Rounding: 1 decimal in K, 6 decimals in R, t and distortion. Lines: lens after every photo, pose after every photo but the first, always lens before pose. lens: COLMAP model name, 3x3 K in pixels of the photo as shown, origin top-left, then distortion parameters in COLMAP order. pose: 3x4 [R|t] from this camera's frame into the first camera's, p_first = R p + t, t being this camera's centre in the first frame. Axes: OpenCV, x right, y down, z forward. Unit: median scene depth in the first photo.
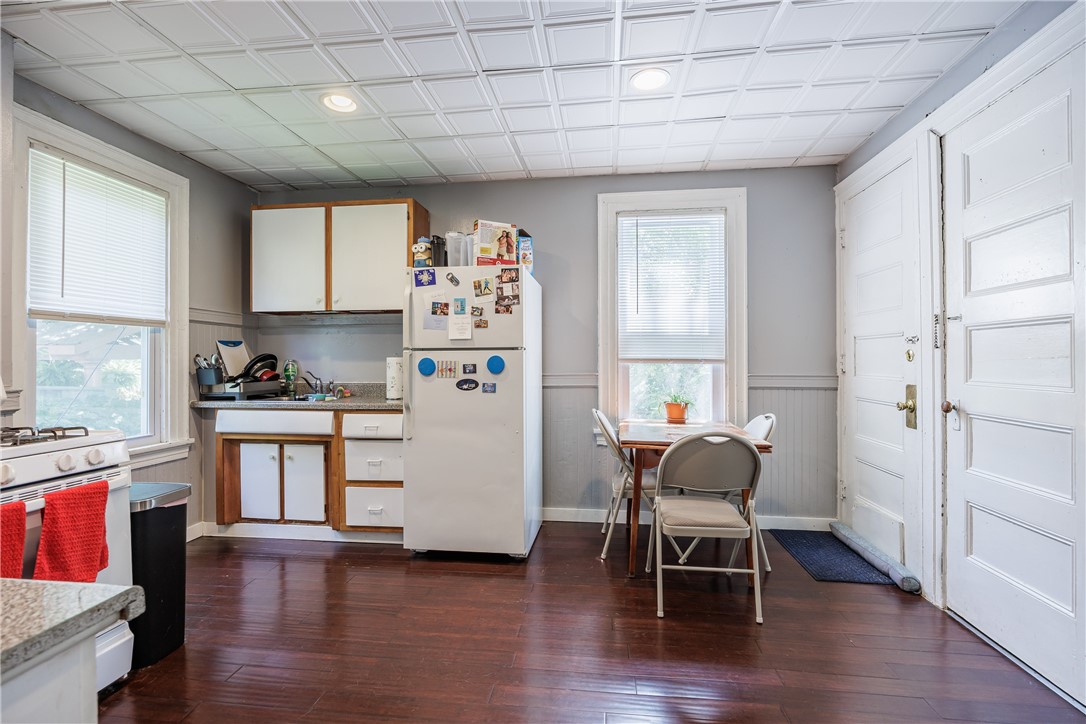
lens RADIAL K [[496.6, 0, 544.8], [0, 496.6, 362.2], [0, 0, 1]] dist [-0.003173, -0.000245]
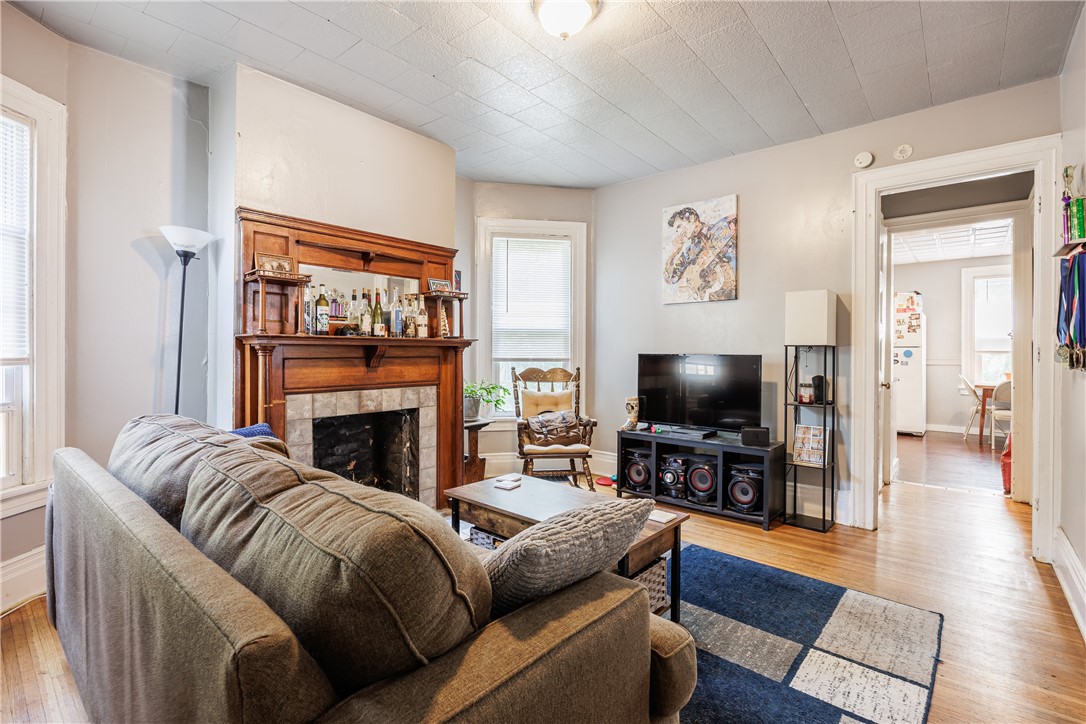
lens RADIAL K [[496.6, 0, 550.5], [0, 496.6, 348.5], [0, 0, 1]] dist [-0.003173, -0.000245]
pose [[0.838479, 0.001442, -0.544932, -0.226280], [-0.005322, 0.999970, -0.005541, 0.002195], [0.544908, 0.007546, 0.838462, -1.842262]]
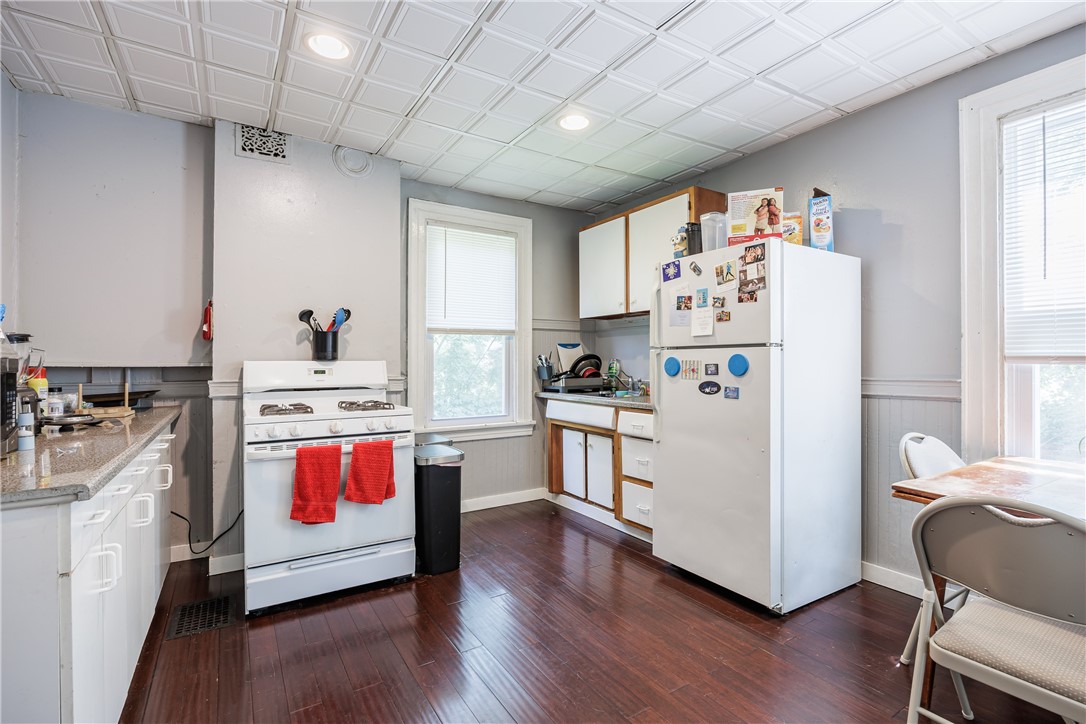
lens RADIAL K [[496.6, 0, 541.8], [0, 496.6, 362.1], [0, 0, 1]] dist [-0.003173, -0.000245]
pose [[0.635049, 0.002678, -0.772467, 0.307843], [-0.000027, 0.999994, 0.003444, -0.002436], [0.772472, -0.002166, 0.635045, 0.209088]]
